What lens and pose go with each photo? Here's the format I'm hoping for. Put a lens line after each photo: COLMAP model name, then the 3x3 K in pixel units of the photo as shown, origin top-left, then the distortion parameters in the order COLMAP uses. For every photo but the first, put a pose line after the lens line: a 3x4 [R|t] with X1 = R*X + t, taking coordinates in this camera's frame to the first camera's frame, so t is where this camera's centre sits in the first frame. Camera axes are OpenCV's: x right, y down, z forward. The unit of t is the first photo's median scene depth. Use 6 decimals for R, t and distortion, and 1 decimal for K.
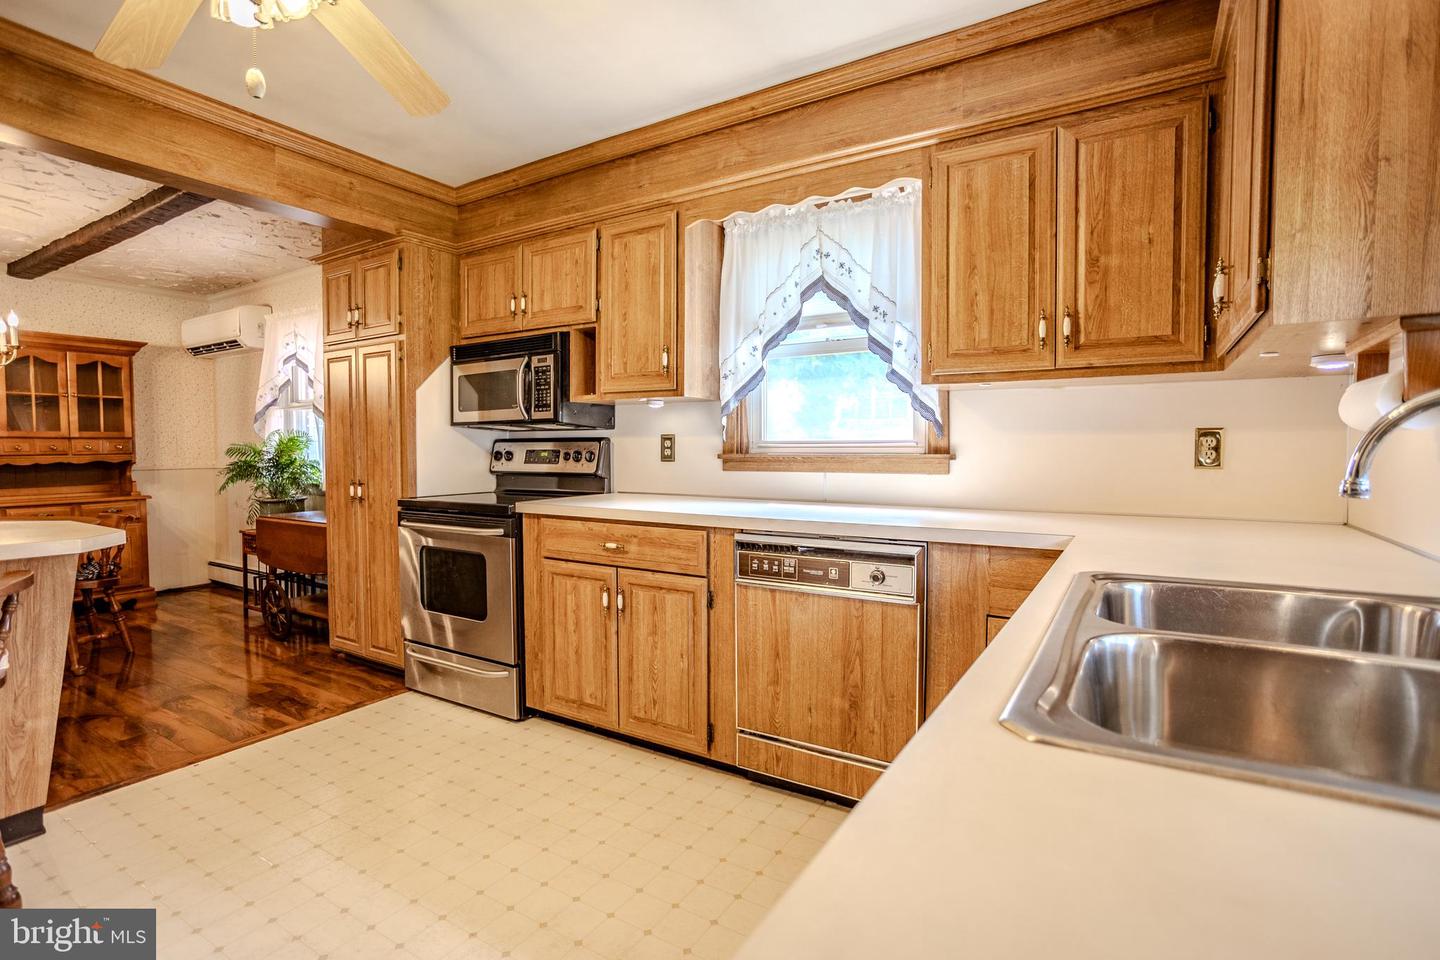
lens RADIAL K [[704.0, 0, 704.8], [0, 704.0, 476.3], [0, 0, 1]] dist [-0.043128, 0.022695]
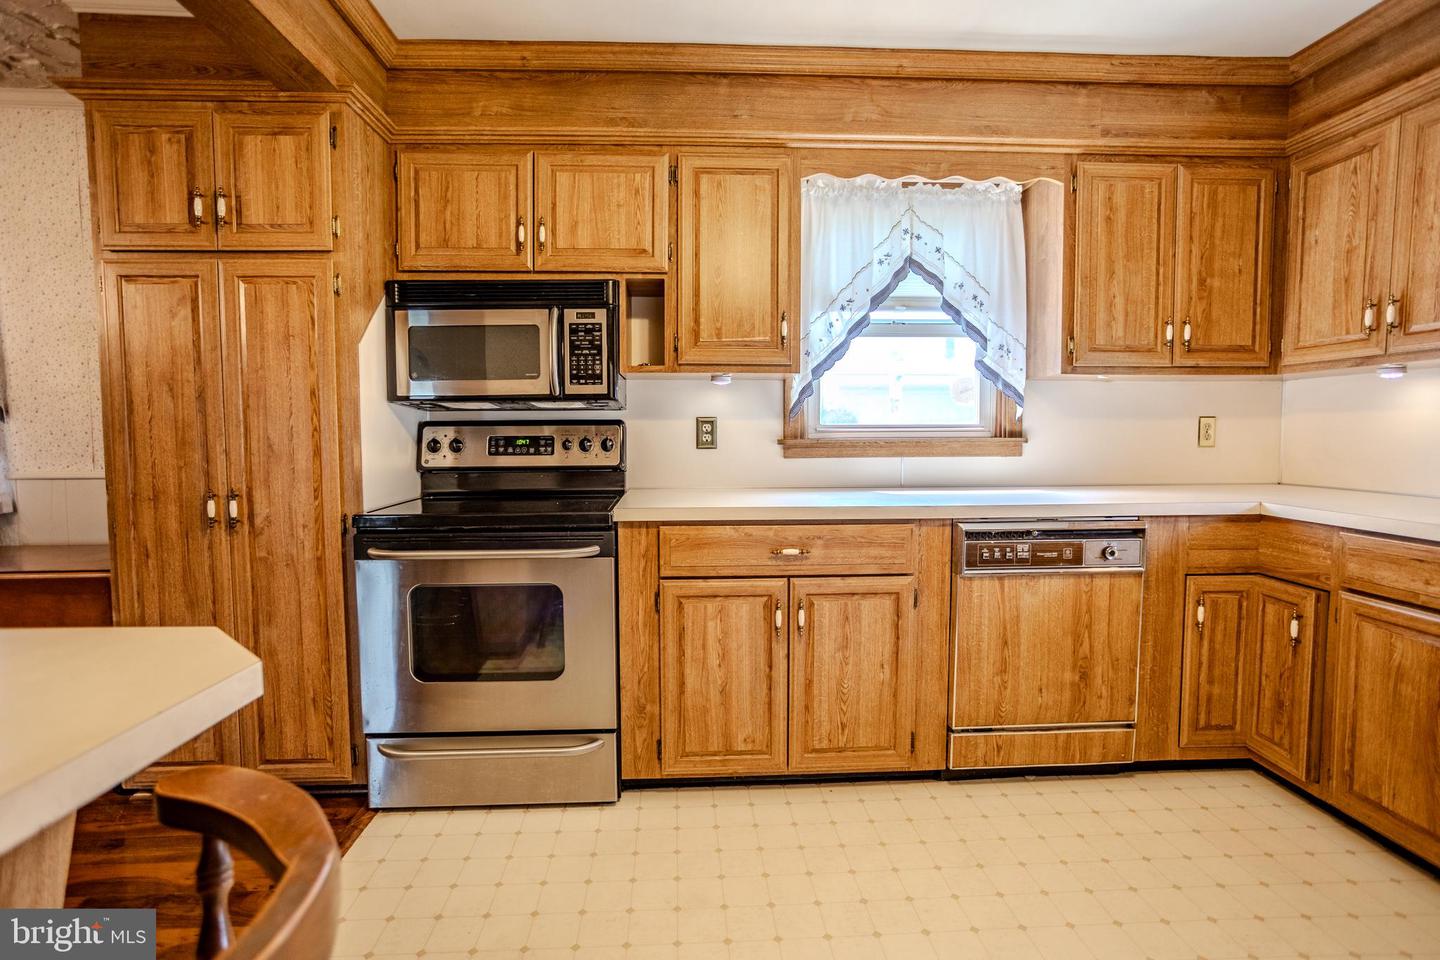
lens RADIAL K [[704.0, 0, 705.9], [0, 704.0, 474.8], [0, 0, 1]] dist [-0.043128, 0.022695]
pose [[0.813017, -0.038845, 0.580943, -0.594783], [0.027352, 0.999219, 0.028534, -0.015223], [-0.581598, -0.007309, 0.813444, 0.337075]]
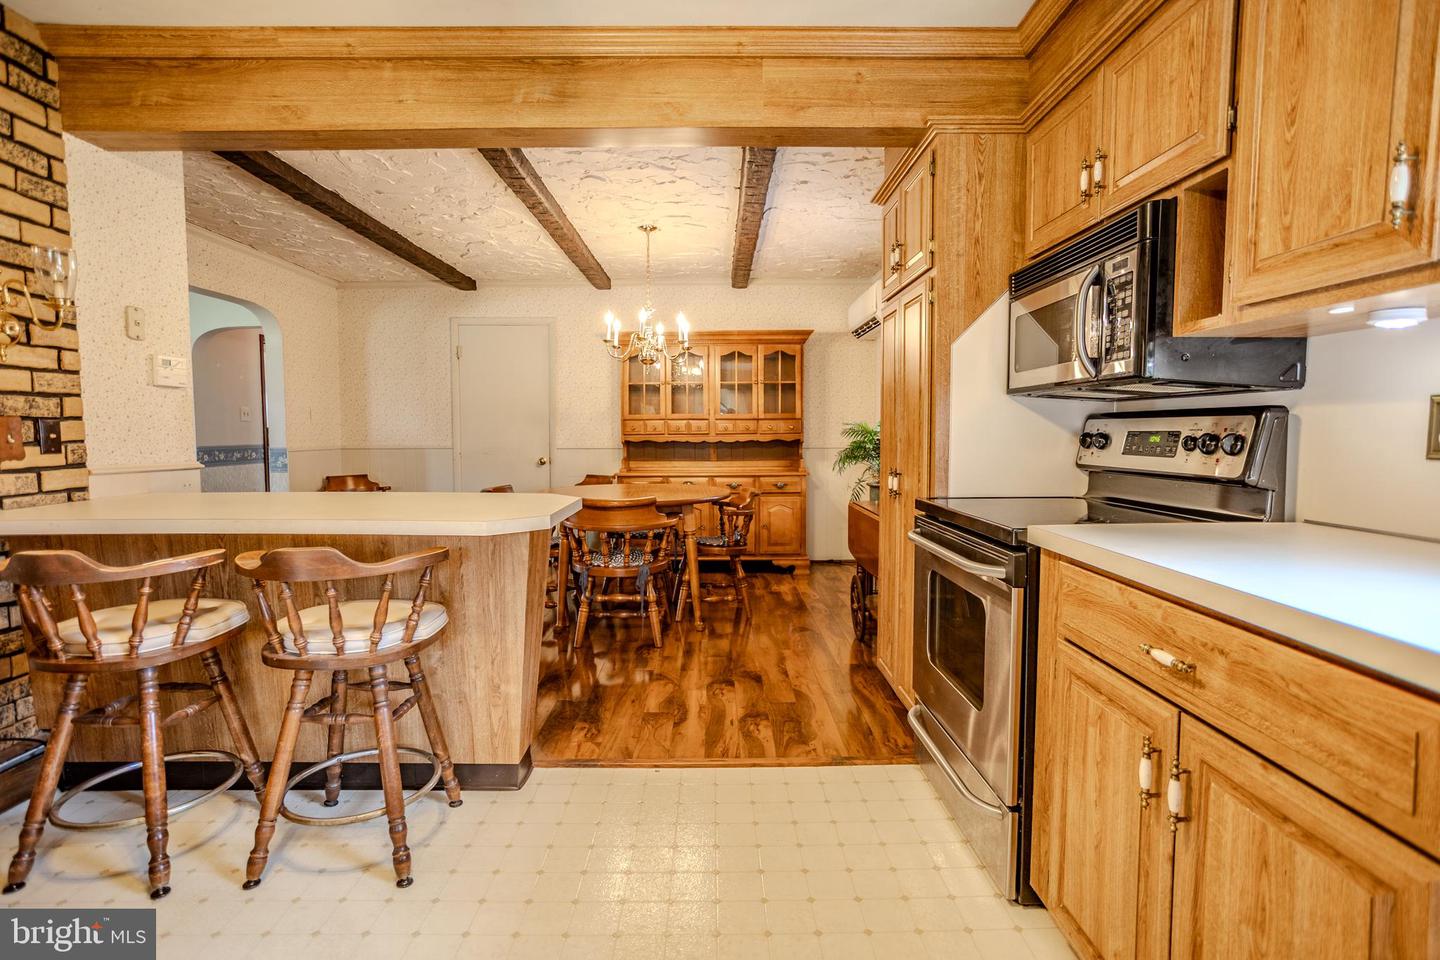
lens RADIAL K [[704.0, 0, 704.5], [0, 704.0, 472.1], [0, 0, 1]] dist [-0.043128, 0.022695]
pose [[0.538681, 0.051104, -0.840959, 0.054970], [-0.032981, 0.998673, 0.039562, -0.017696], [0.841864, 0.006424, 0.539651, 0.468179]]
